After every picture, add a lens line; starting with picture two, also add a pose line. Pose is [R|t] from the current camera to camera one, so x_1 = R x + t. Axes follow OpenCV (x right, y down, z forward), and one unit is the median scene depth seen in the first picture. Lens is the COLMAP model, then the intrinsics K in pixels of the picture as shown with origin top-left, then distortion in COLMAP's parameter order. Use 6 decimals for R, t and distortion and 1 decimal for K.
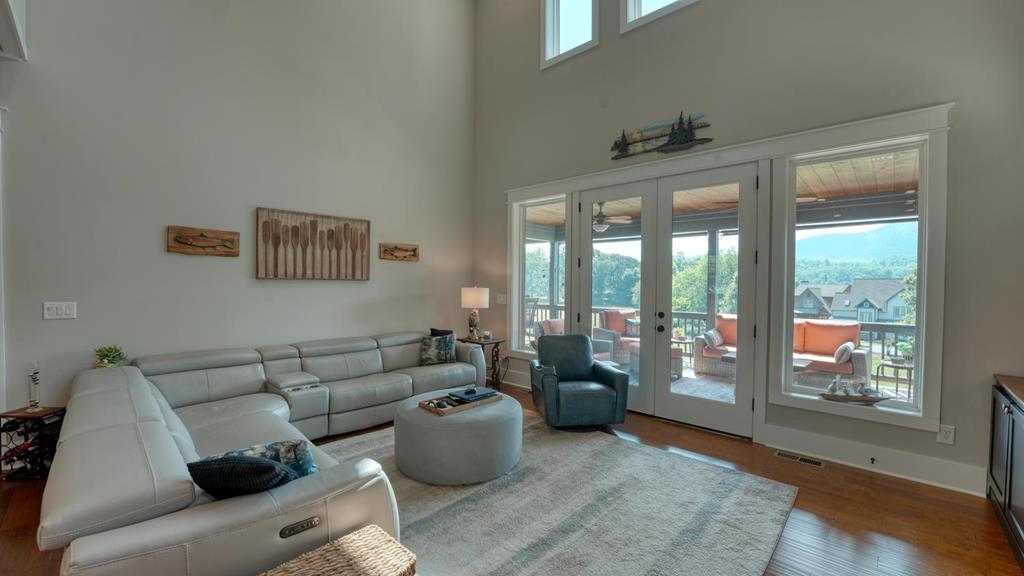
lens RADIAL K [[412.1, 0, 513.6], [0, 412.1, 290.8], [0, 0, 1]] dist [-0.020314, 0.000483]
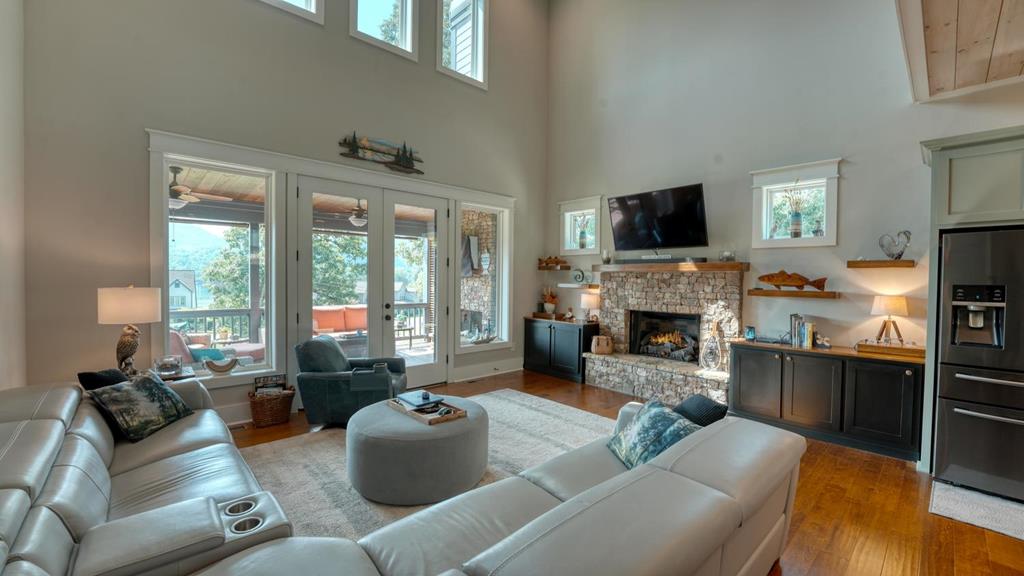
lens RADIAL K [[412.1, 0, 510.6], [0, 412.1, 291.2], [0, 0, 1]] dist [-0.020314, 0.000483]
pose [[0.069177, -0.035457, 0.996974, -0.787986], [0.011372, 0.999331, 0.034752, -0.020936], [-0.997540, 0.008934, 0.069534, 0.563505]]
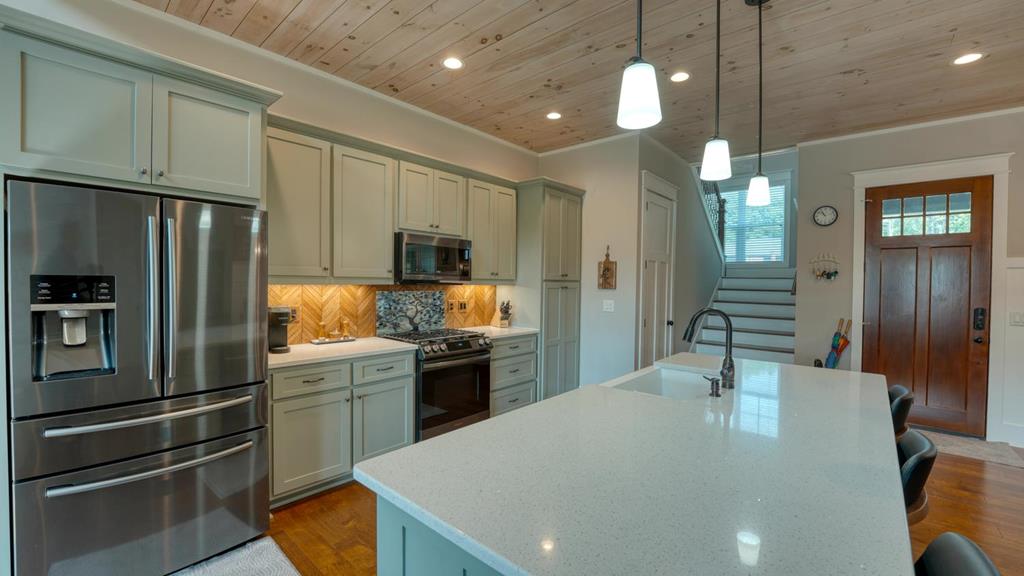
lens RADIAL K [[412.1, 0, 512.3], [0, 412.1, 290.8], [0, 0, 1]] dist [-0.020314, 0.000483]
pose [[-0.999467, -0.019996, -0.025820, -0.508745], [-0.020990, 0.999026, 0.038815, -0.008880], [0.025019, 0.039336, -0.998913, 0.260446]]
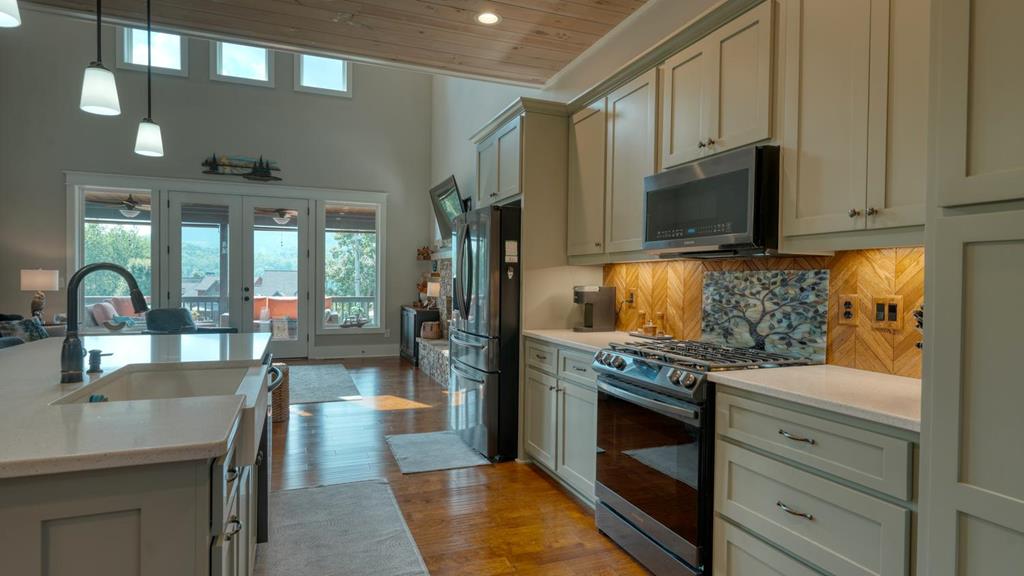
lens RADIAL K [[548.9, 0, 510.6], [0, 548.9, 291.6], [0, 0, 1]] dist [0.002079, 0.000411]
pose [[0.426409, -0.020740, 0.904293, -1.003376], [0.010696, 0.999783, 0.017886, 0.041221], [-0.904467, 0.002046, 0.426538, -0.679531]]
